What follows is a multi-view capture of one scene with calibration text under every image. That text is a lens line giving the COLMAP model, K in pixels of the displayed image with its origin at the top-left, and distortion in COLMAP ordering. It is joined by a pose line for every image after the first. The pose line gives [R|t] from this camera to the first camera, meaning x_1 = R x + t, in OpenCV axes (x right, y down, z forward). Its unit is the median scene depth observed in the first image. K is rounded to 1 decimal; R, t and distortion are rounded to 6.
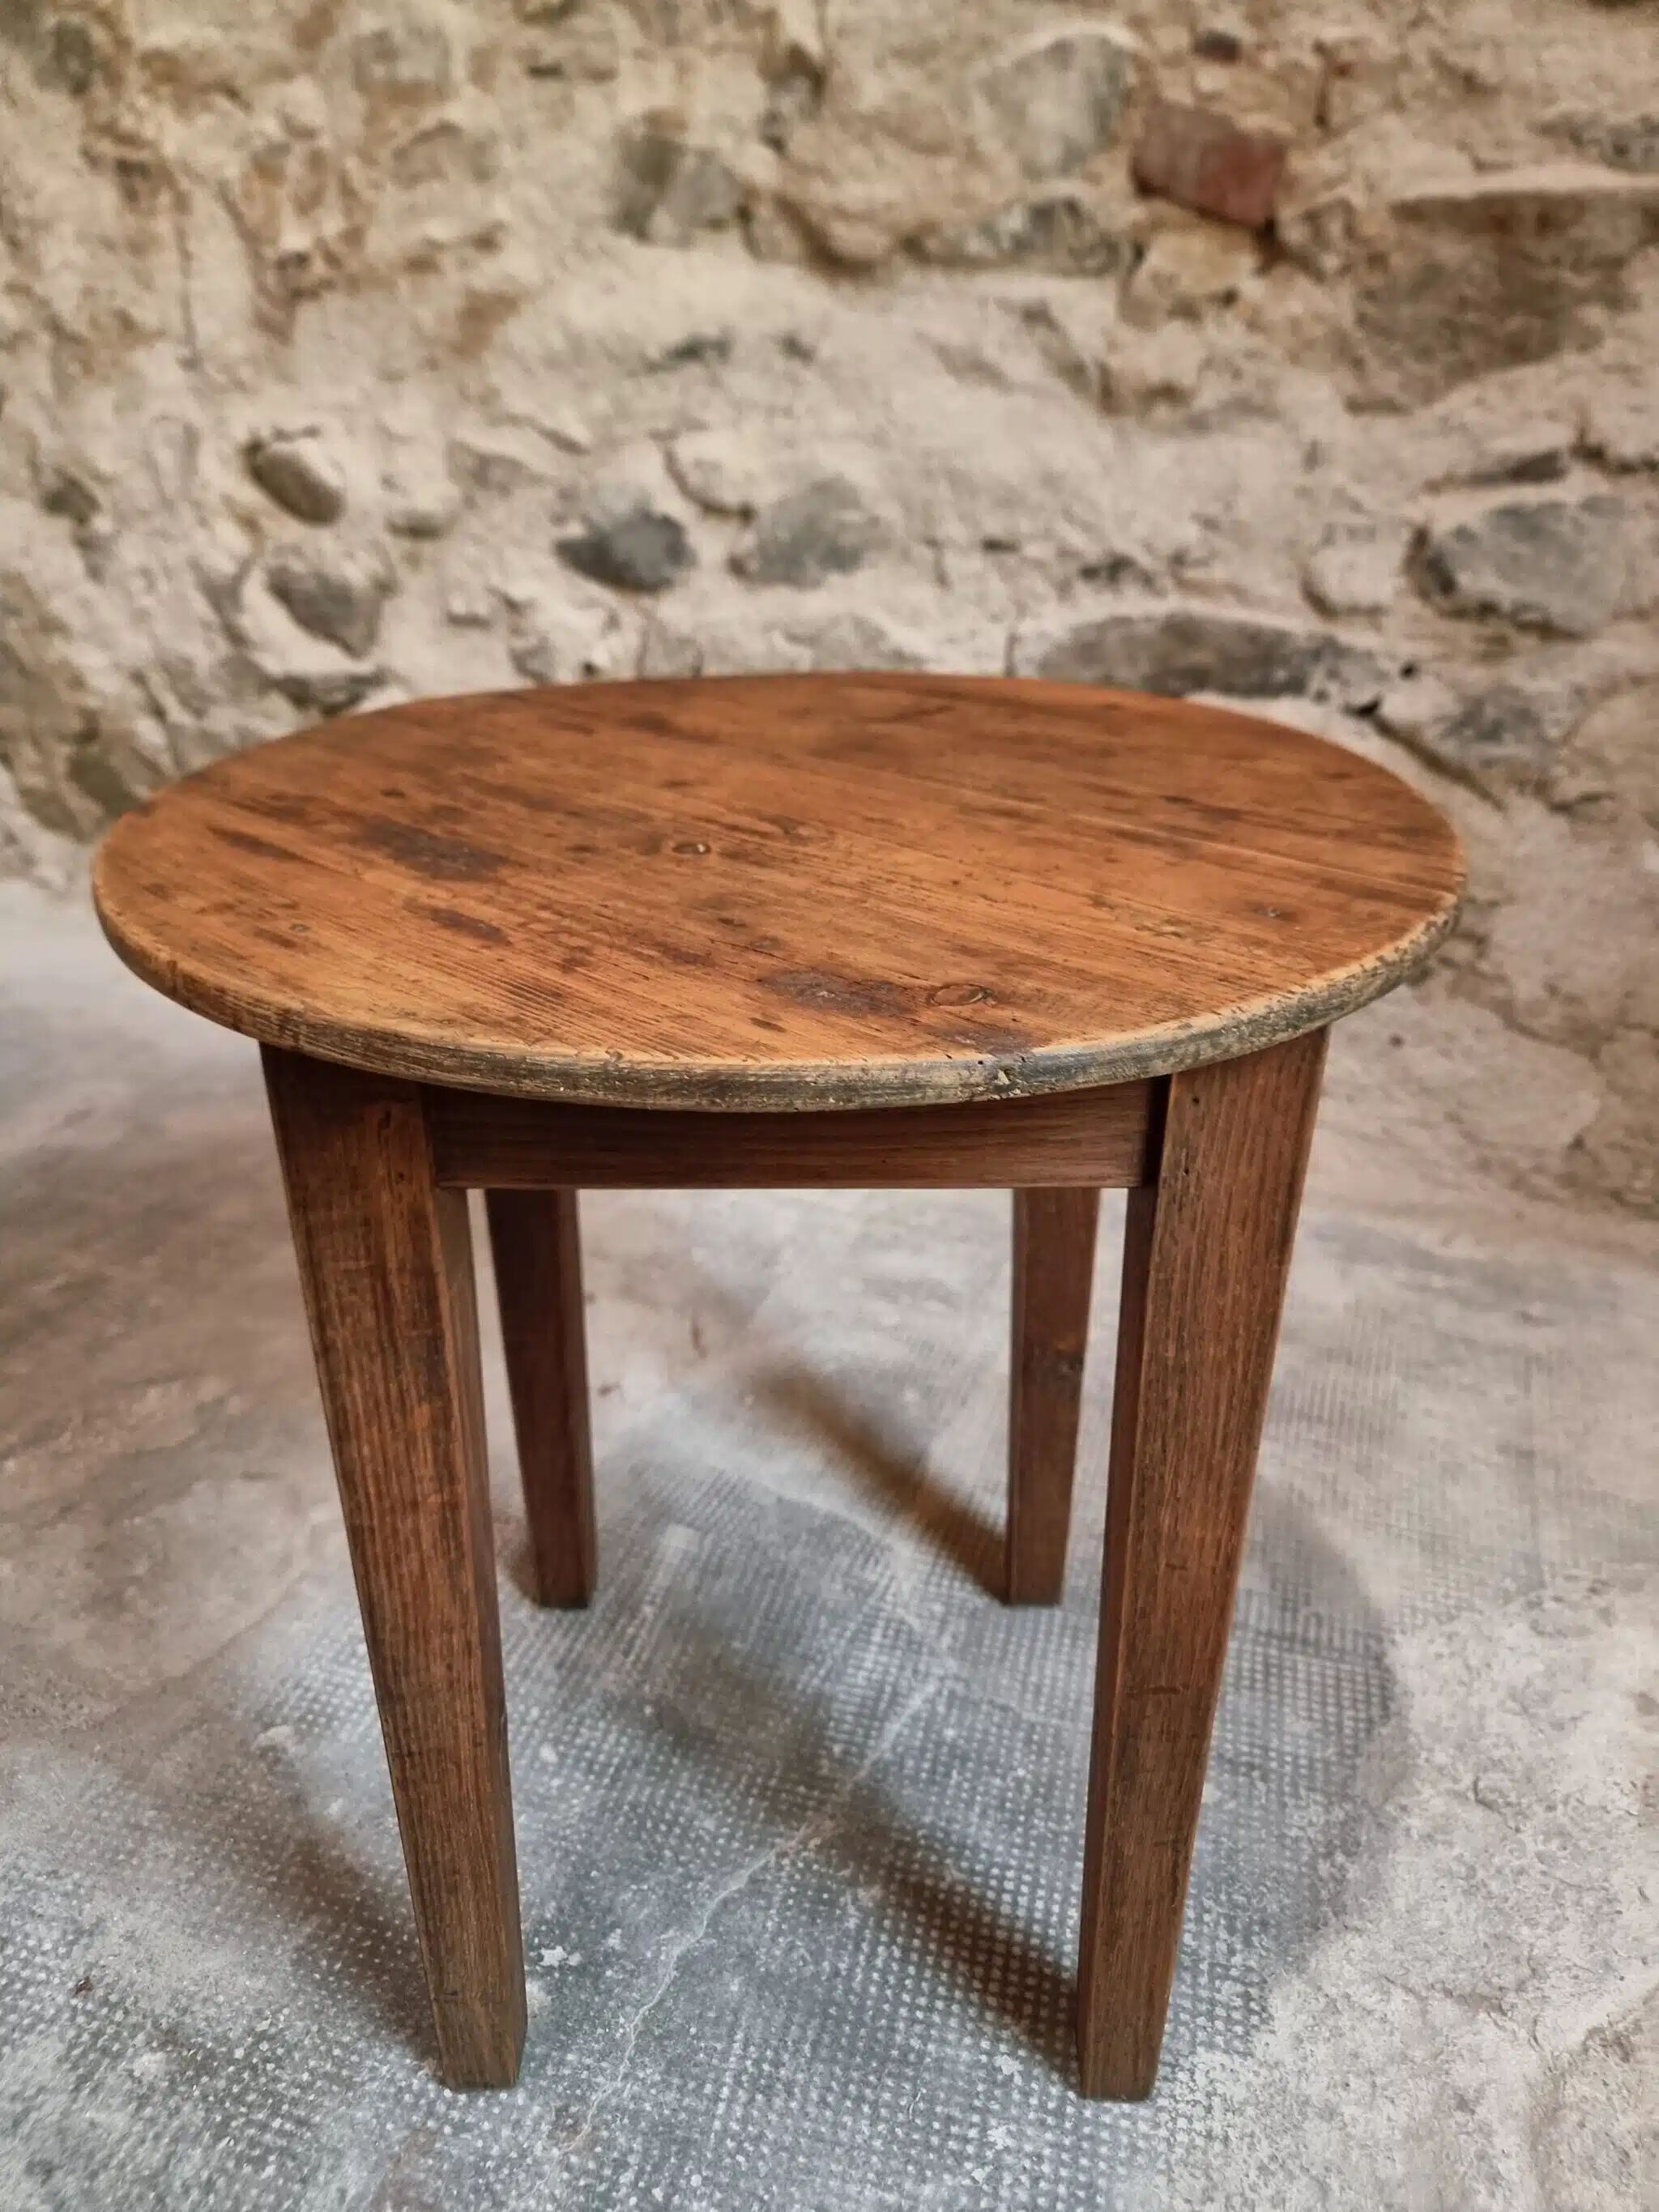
lens RADIAL K [[1591.3, 0, 820.0], [0, 1591.3, 1117.3], [0, 0, 1]] dist [0.037073, -0.047479]
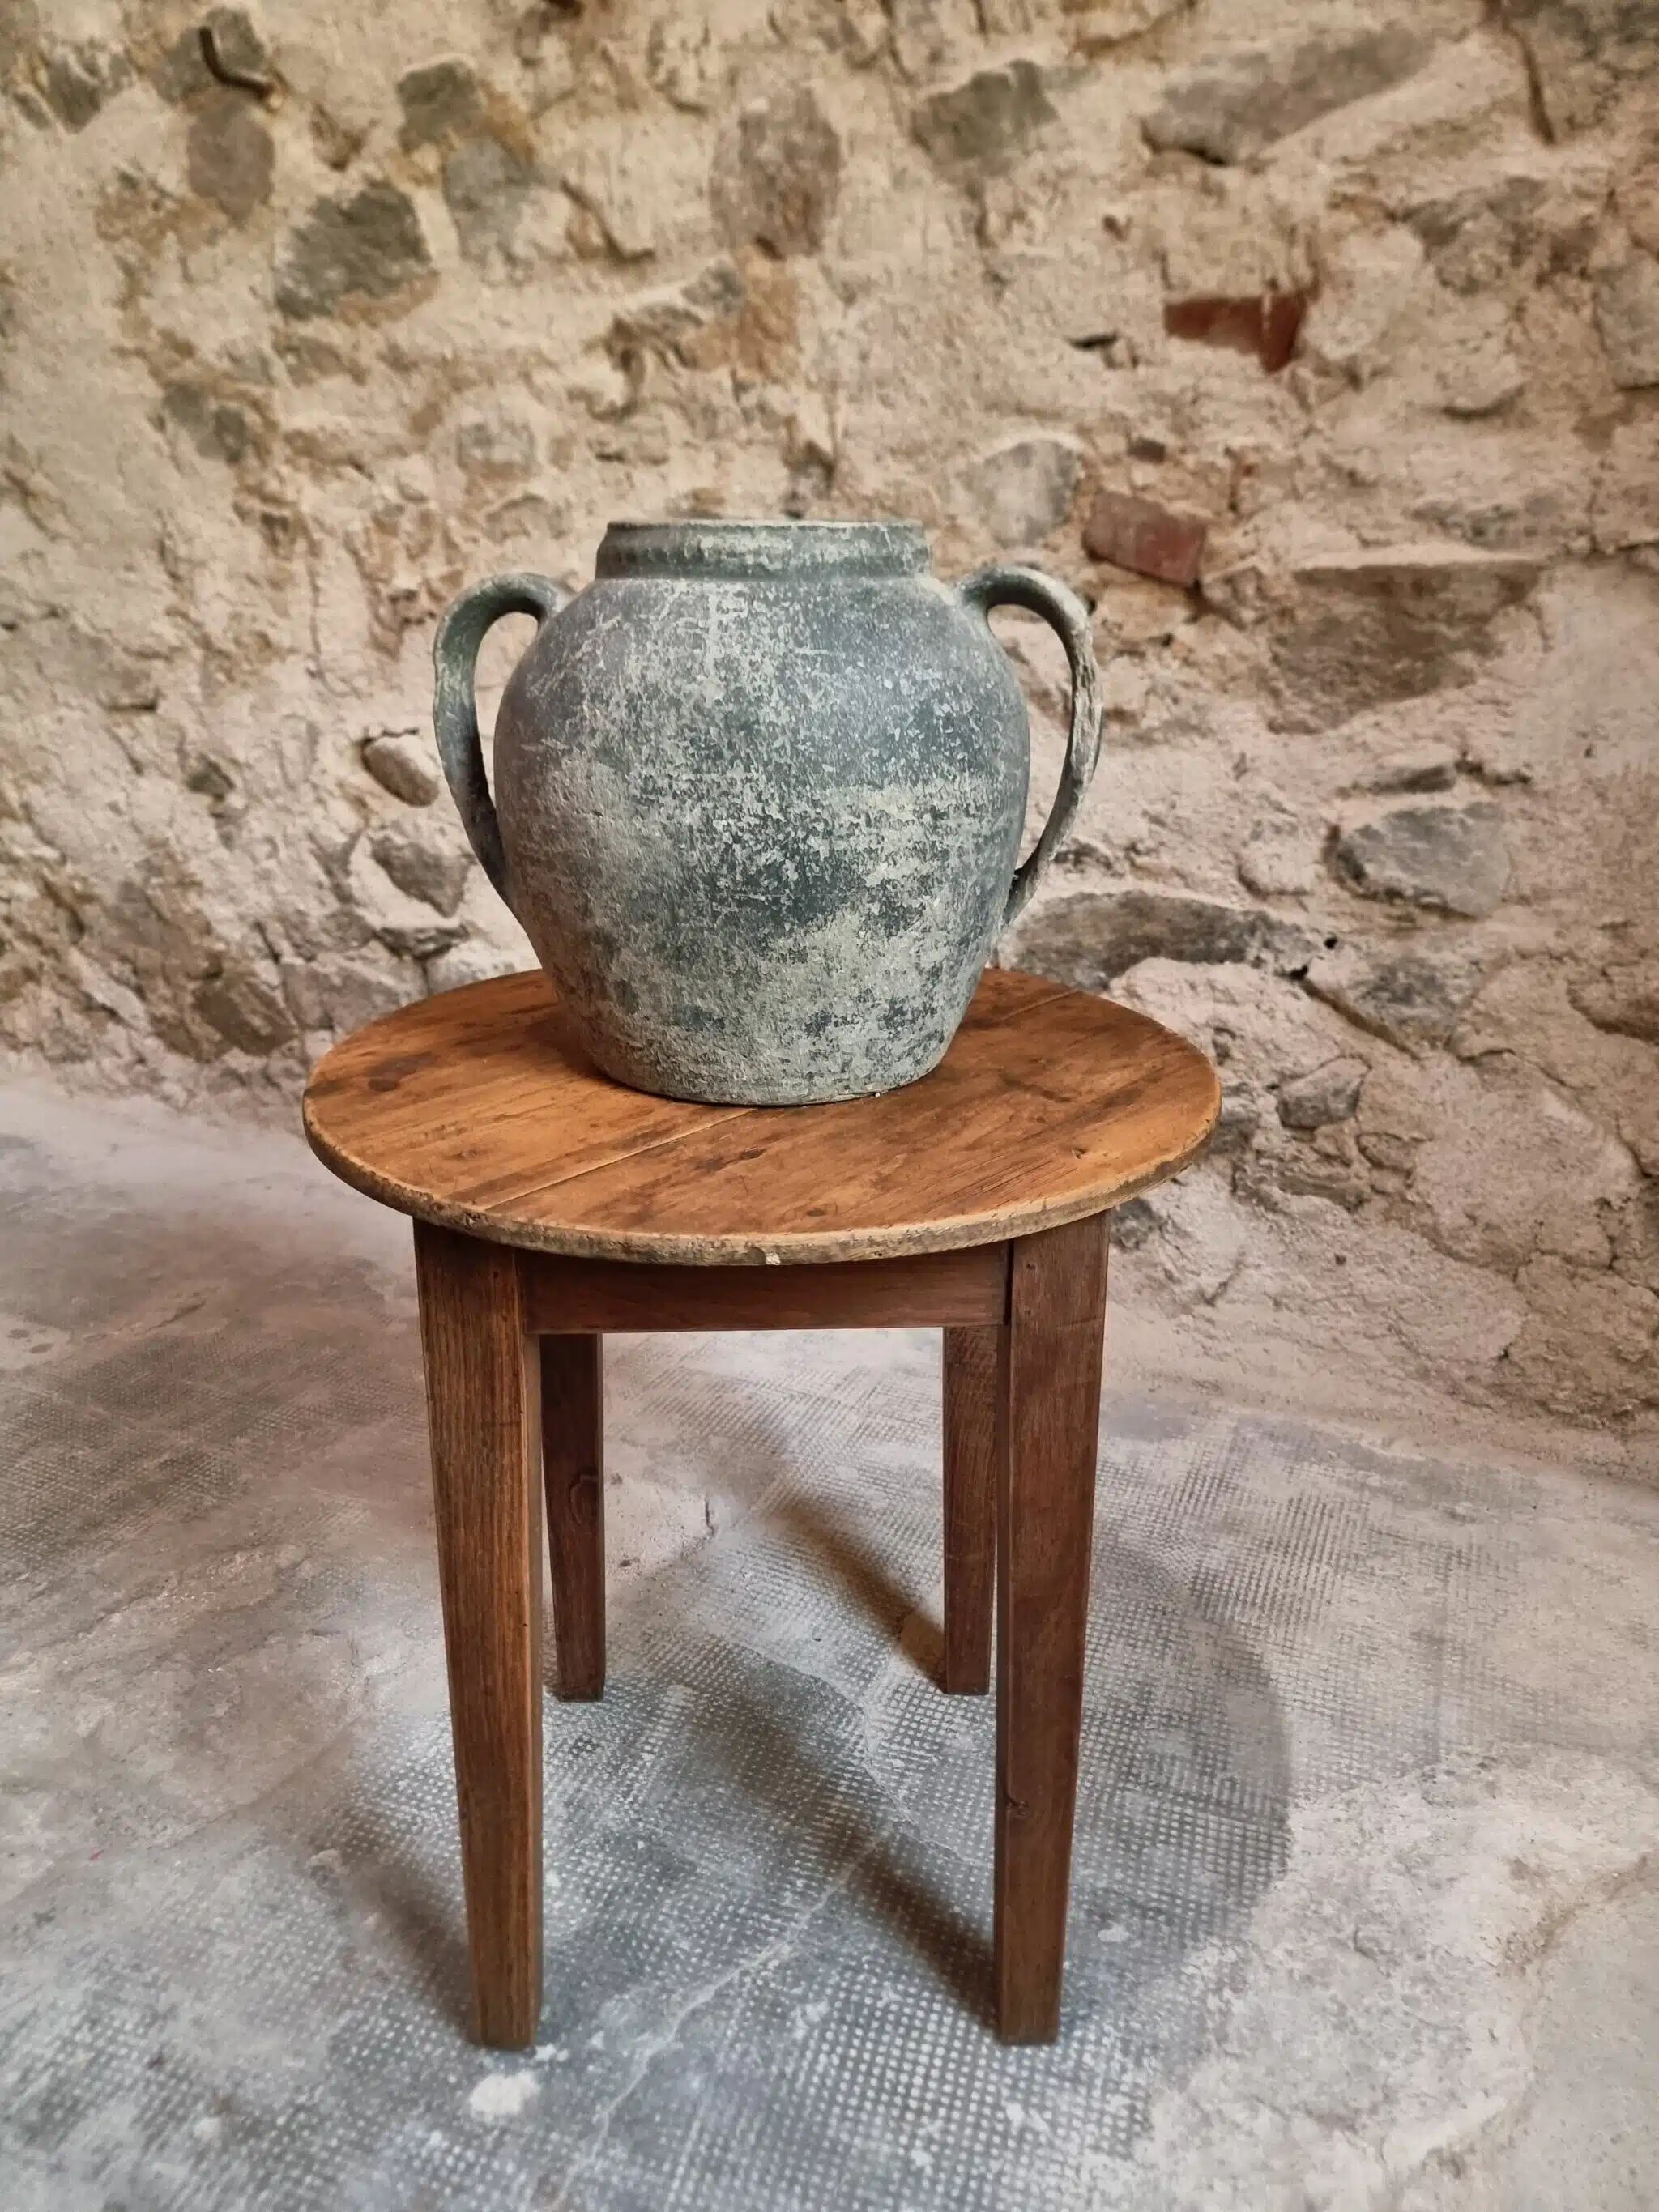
lens RADIAL K [[1568.4, 0, 811.0], [0, 1568.4, 1109.9], [0, 0, 1]] dist [0.059313, -0.063843]
pose [[0.998458, 0.005554, -0.055243, 0.076008], [-0.012009, 0.993035, -0.117205, -0.027022], [0.054207, 0.117688, 0.991570, -0.197445]]
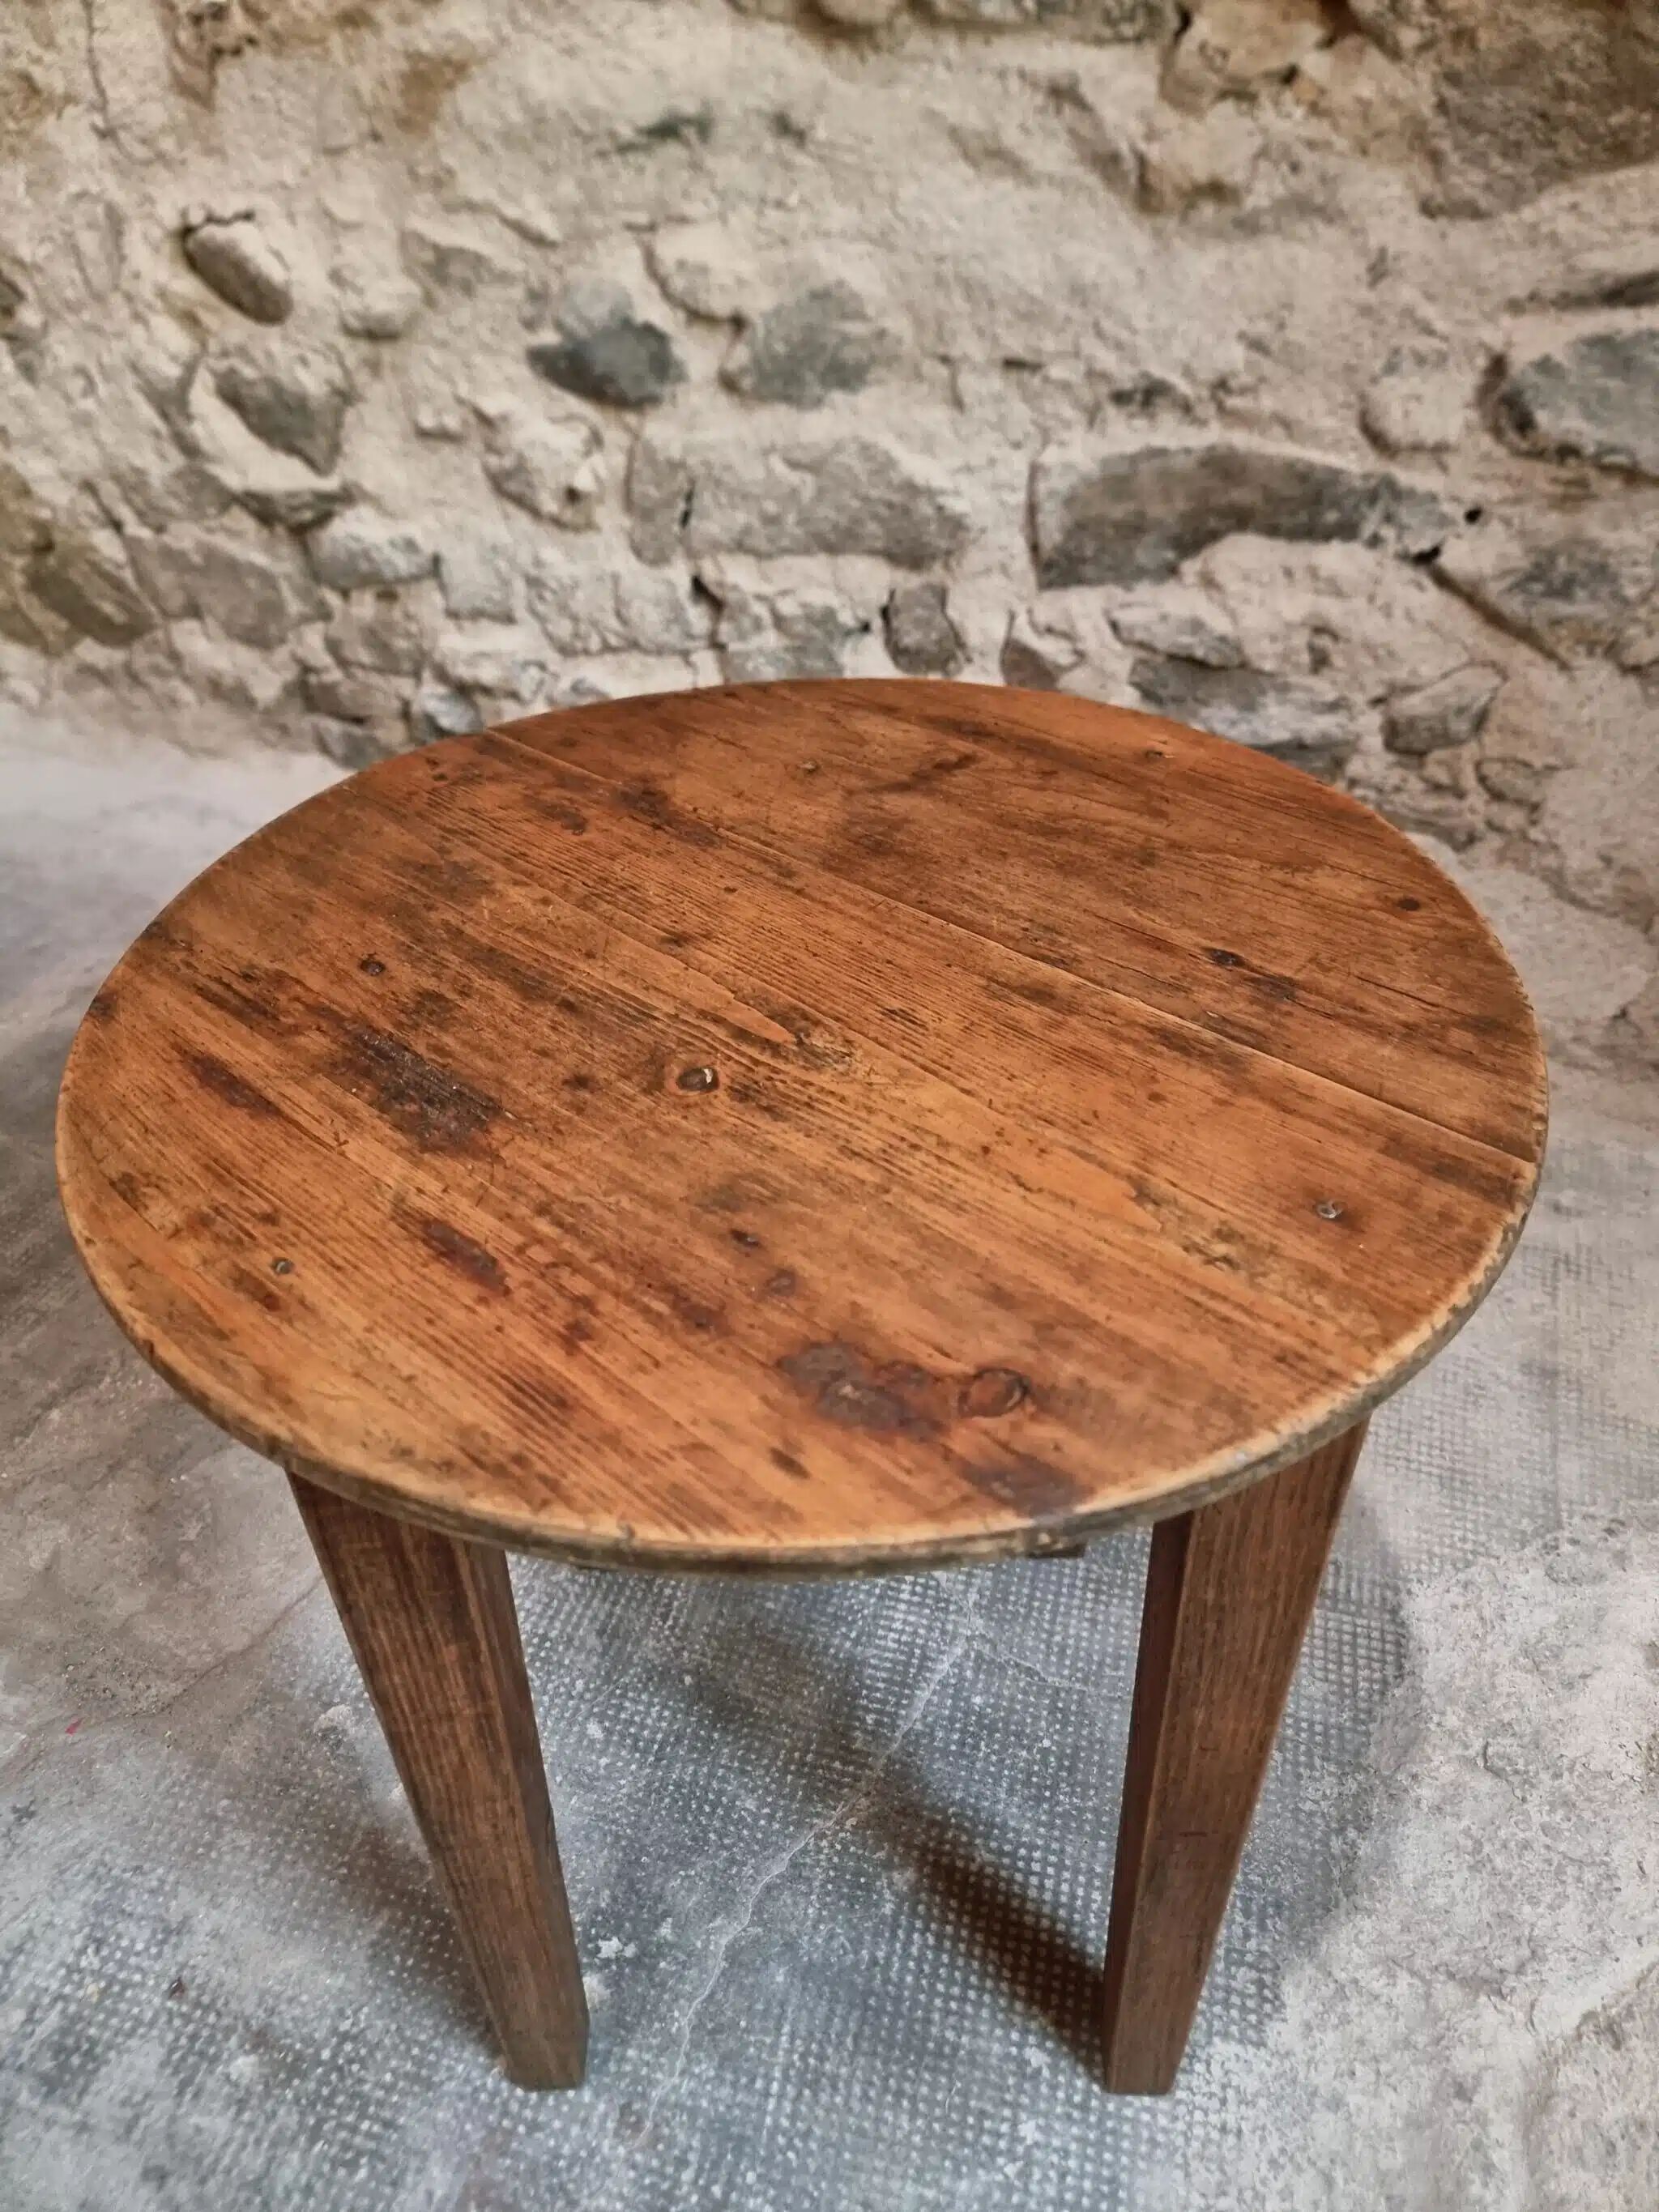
lens RADIAL K [[1577.1, 0, 808.3], [0, 1577.1, 1100.2], [0, 0, 1]] dist [0.045268, -0.049019]
pose [[0.999513, -0.024379, -0.019483, 0.000539], [0.027791, 0.979336, 0.200320, -0.201940], [0.014197, -0.200764, 0.979537, 0.061836]]
